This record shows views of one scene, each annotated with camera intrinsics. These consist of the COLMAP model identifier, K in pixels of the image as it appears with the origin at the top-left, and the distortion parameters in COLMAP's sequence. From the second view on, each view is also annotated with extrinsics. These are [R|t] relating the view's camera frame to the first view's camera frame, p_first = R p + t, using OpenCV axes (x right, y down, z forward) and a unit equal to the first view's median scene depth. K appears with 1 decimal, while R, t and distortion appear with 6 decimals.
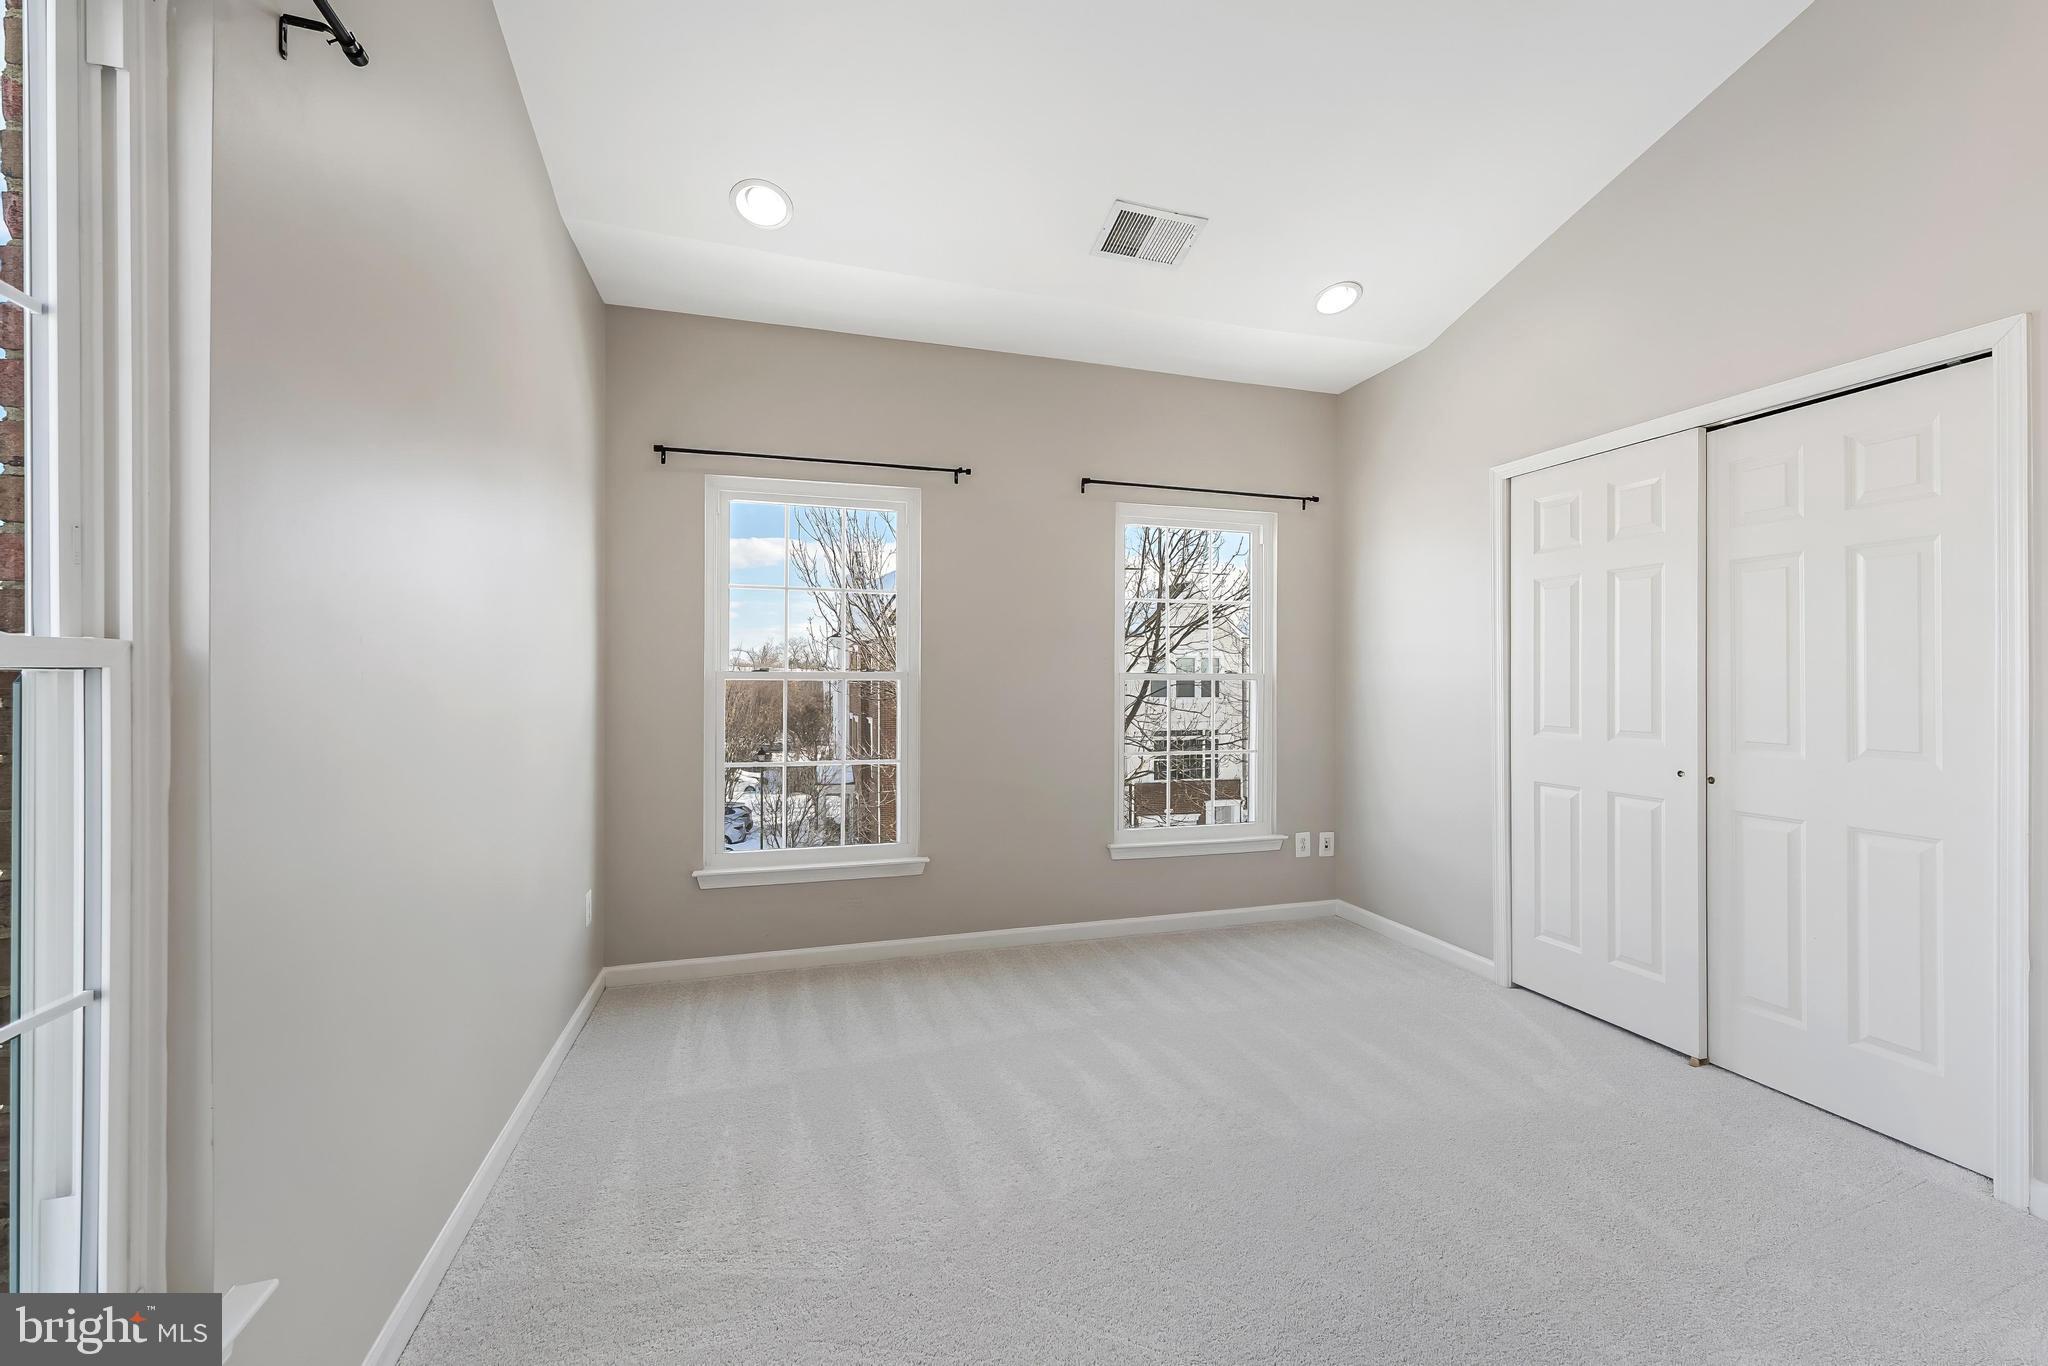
lens RADIAL K [[826.2, 0, 1031.0], [0, 826.2, 676.6], [0, 0, 1]] dist [0.002093, -0.001264]
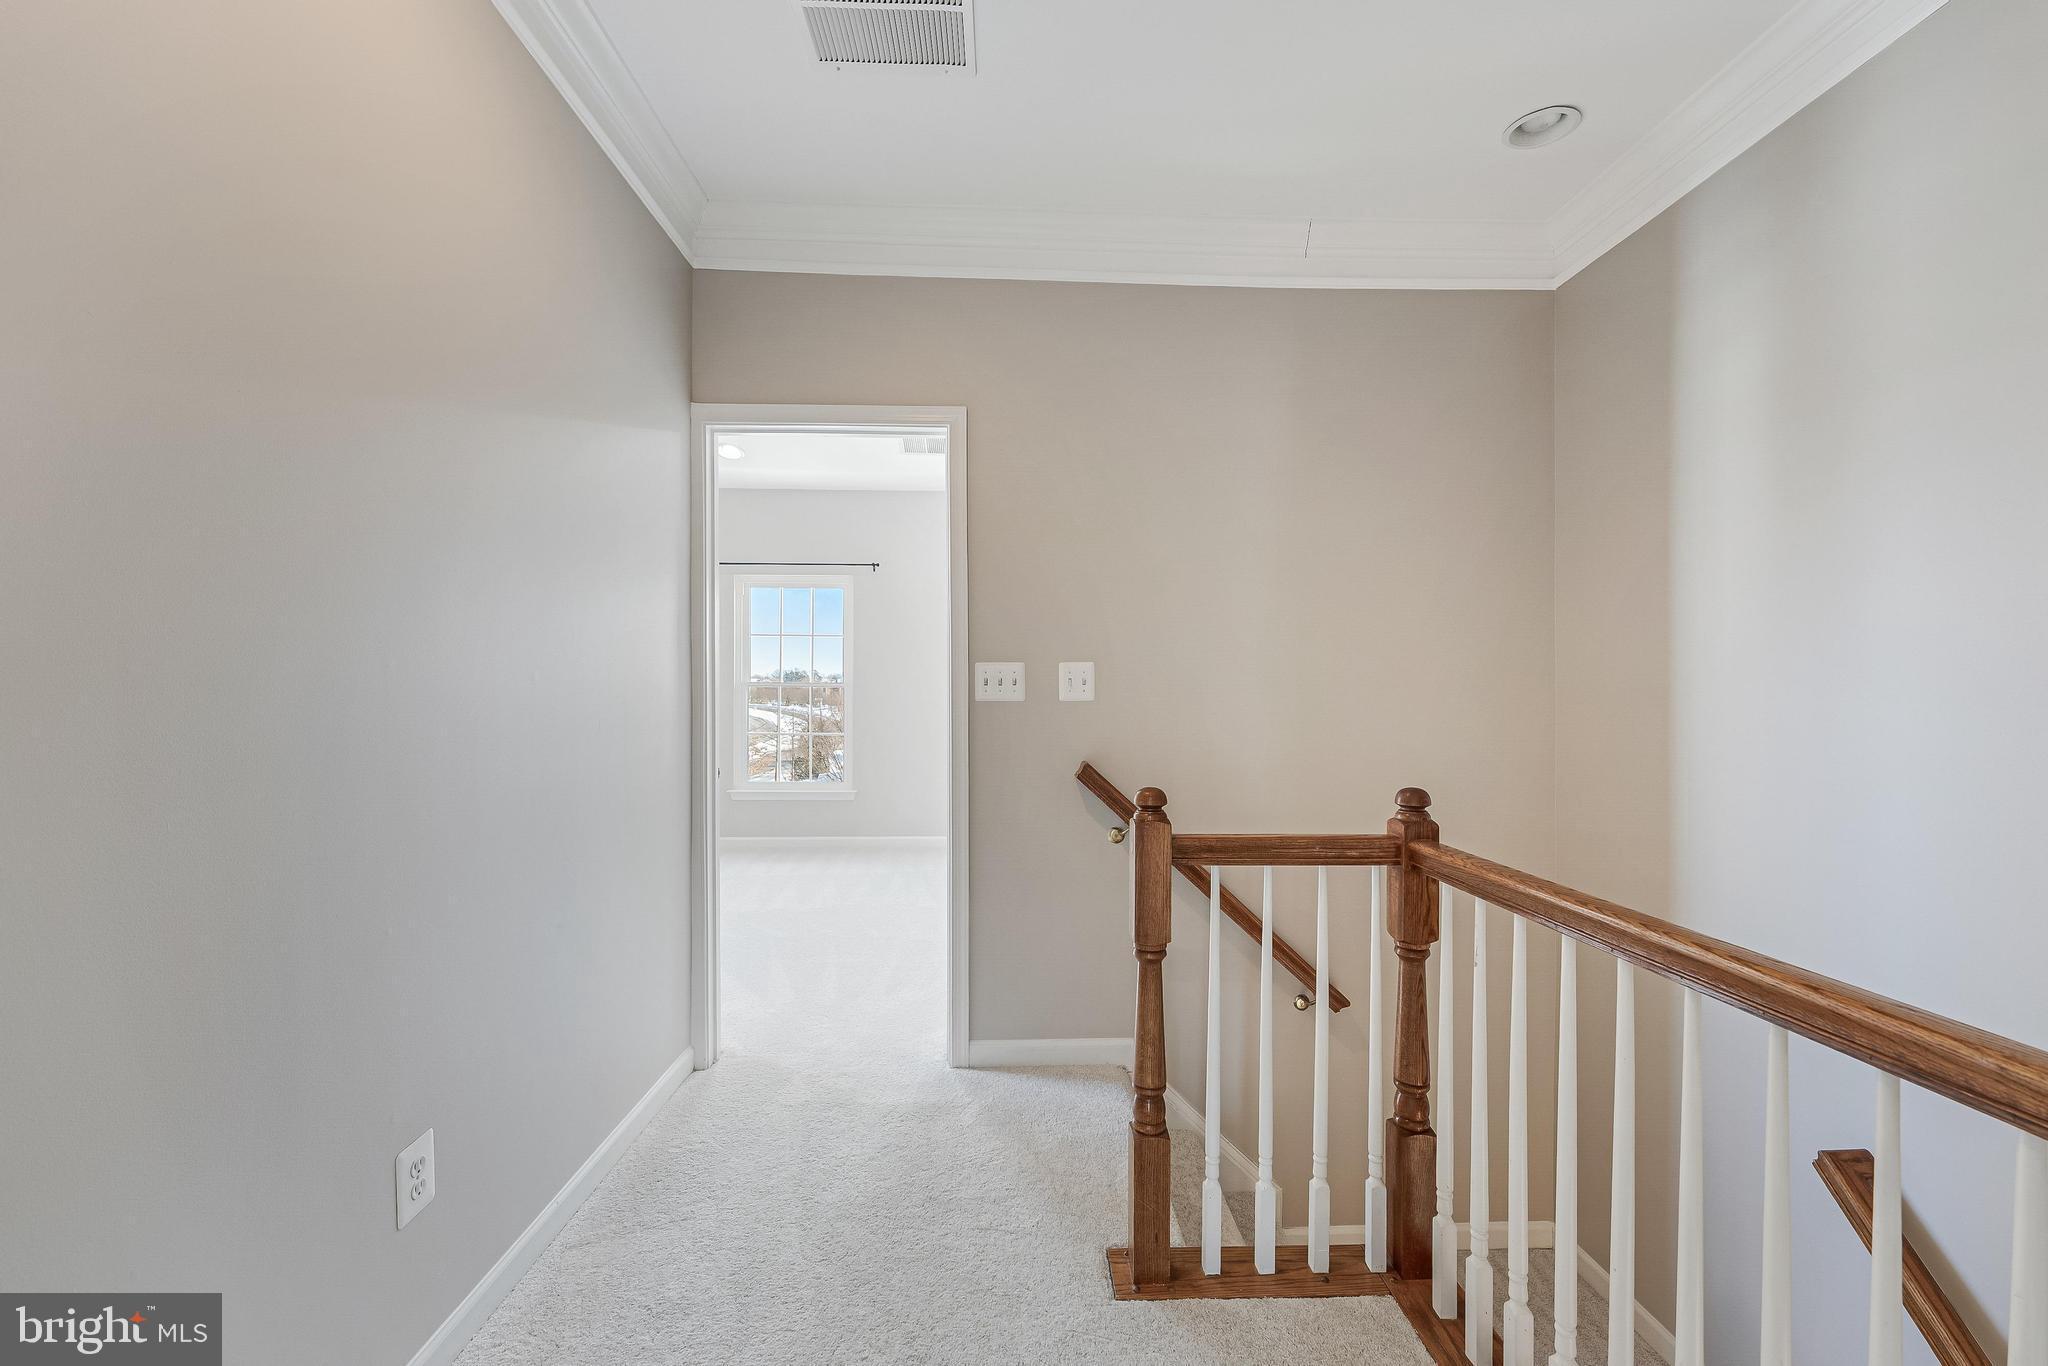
lens RADIAL K [[826.2, 0, 1024.4], [0, 826.2, 693.3], [0, 0, 1]] dist [0.002093, -0.001264]
pose [[0.964668, -0.002339, -0.263459, 0.689655], [0.004174, 0.999971, 0.006409, 0.006395], [0.263436, -0.007282, 0.964649, -0.588653]]
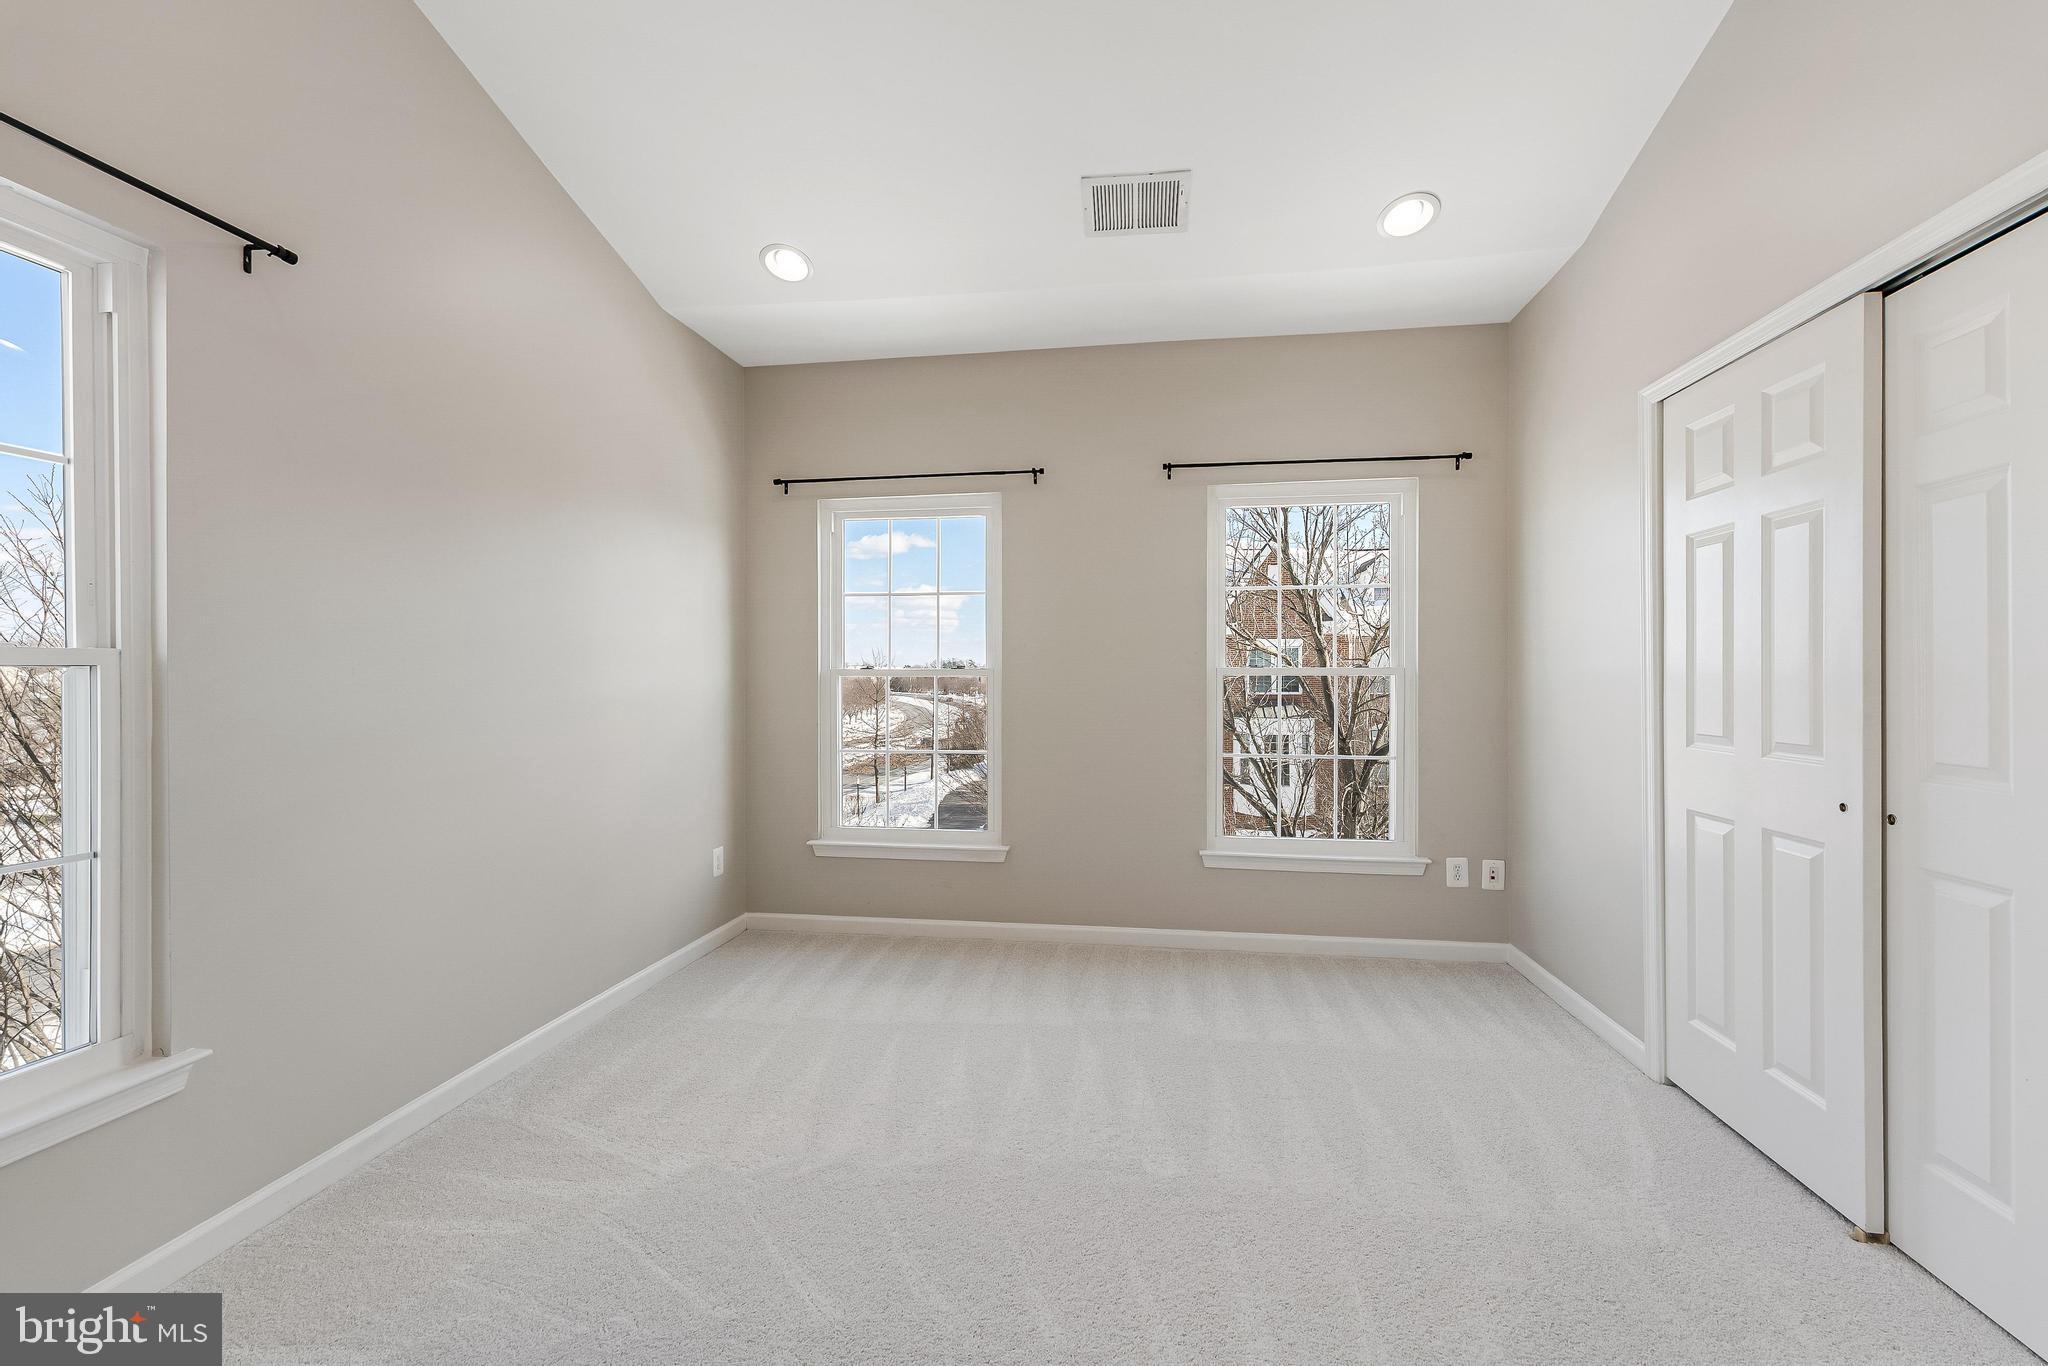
lens RADIAL K [[826.2, 0, 1027.8], [0, 826.2, 682.2], [0, 0, 1]] dist [0.002093, -0.001264]
pose [[0.902473, -0.001465, -0.430745, 0.359566], [0.004275, 0.999975, 0.005557, 0.006345], [0.430726, -0.006856, 0.902457, 0.075208]]
